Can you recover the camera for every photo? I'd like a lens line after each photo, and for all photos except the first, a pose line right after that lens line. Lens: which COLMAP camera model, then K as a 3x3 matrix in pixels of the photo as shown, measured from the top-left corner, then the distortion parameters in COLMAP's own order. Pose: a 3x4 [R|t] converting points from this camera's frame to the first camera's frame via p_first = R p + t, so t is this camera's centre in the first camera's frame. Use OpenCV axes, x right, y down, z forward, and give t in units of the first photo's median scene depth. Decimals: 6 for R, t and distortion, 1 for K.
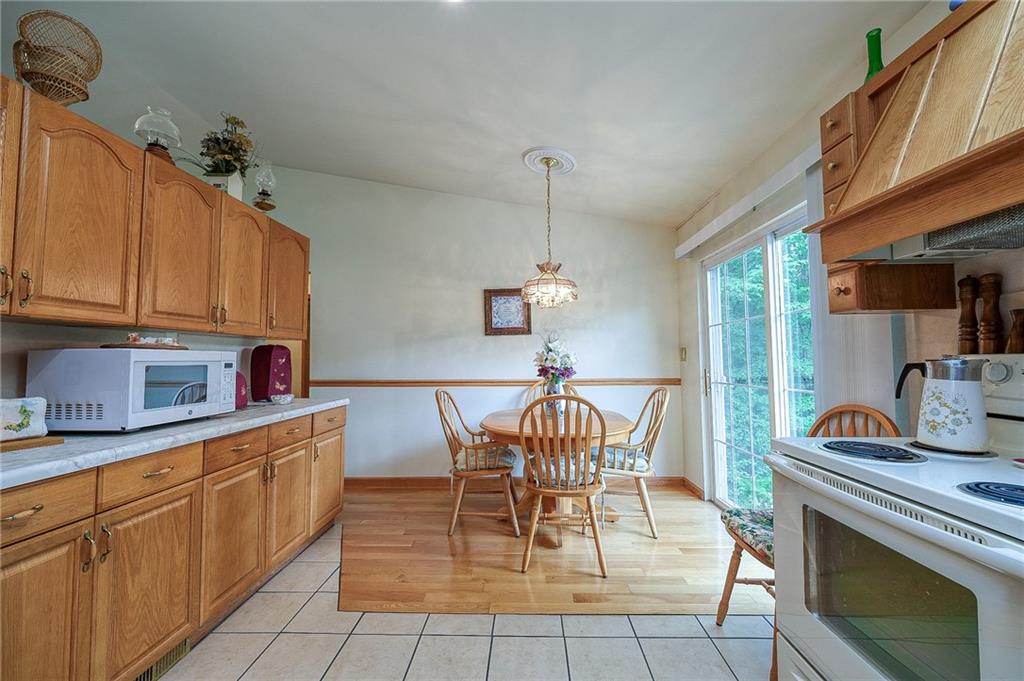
lens RADIAL K [[424.6, 0, 512.0], [0, 424.6, 340.5], [0, 0, 1]] dist [-0.000644, -0.000115]
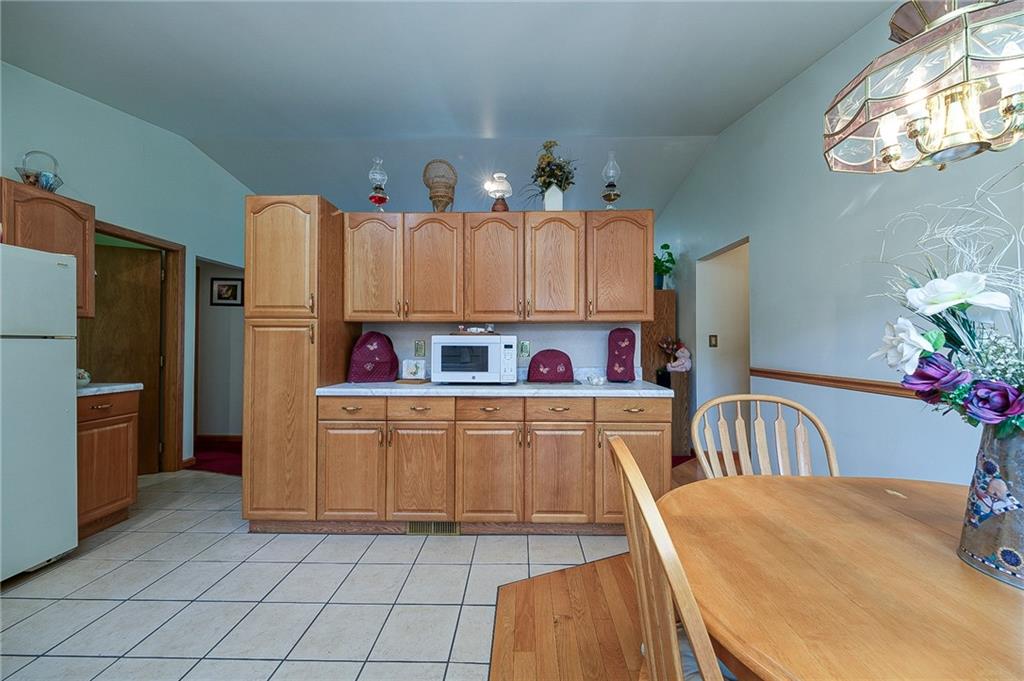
lens RADIAL K [[380.5, 0, 512.0], [0, 380.5, 340.5], [0, 0, 1]] dist [0.025415, 0.000014]
pose [[0.002080, -0.006338, -0.999978, 0.597820], [0.042157, 0.999091, -0.006244, 0.057664], [0.999109, -0.042143, 0.002345, 1.201484]]
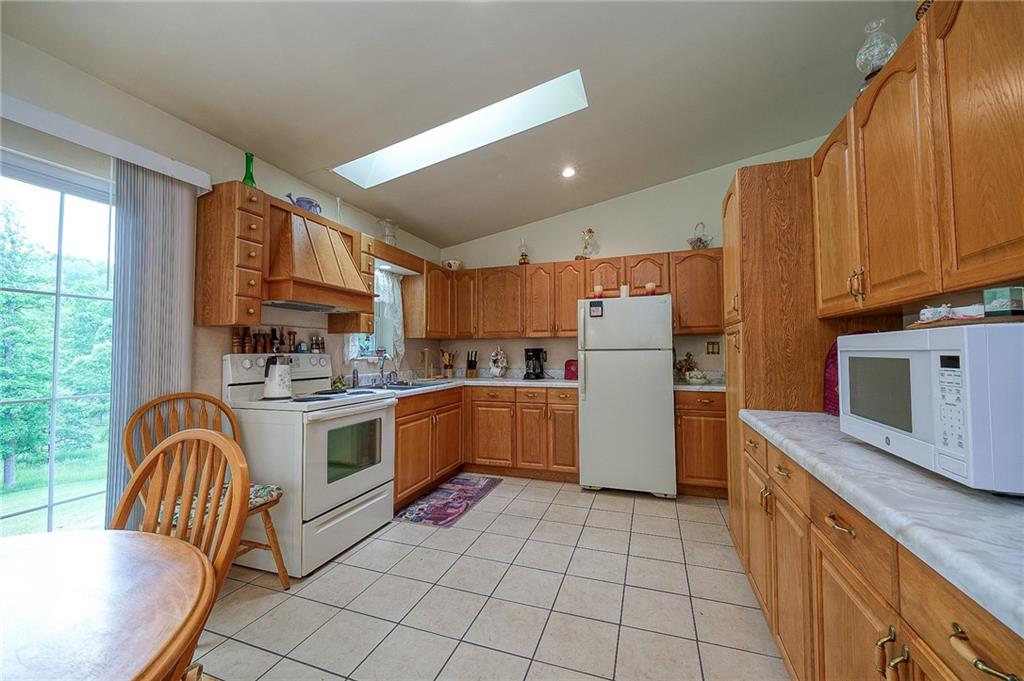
lens RADIAL K [[393.2, 0, 512.0], [0, 393.2, 340.5], [0, 0, 1]] dist [0.000217, 0.000023]
pose [[-0.951559, 0.022211, 0.306663, -0.467888], [-0.001062, 0.997144, -0.075516, 0.080512], [-0.307464, -0.072183, -0.948818, 1.741785]]
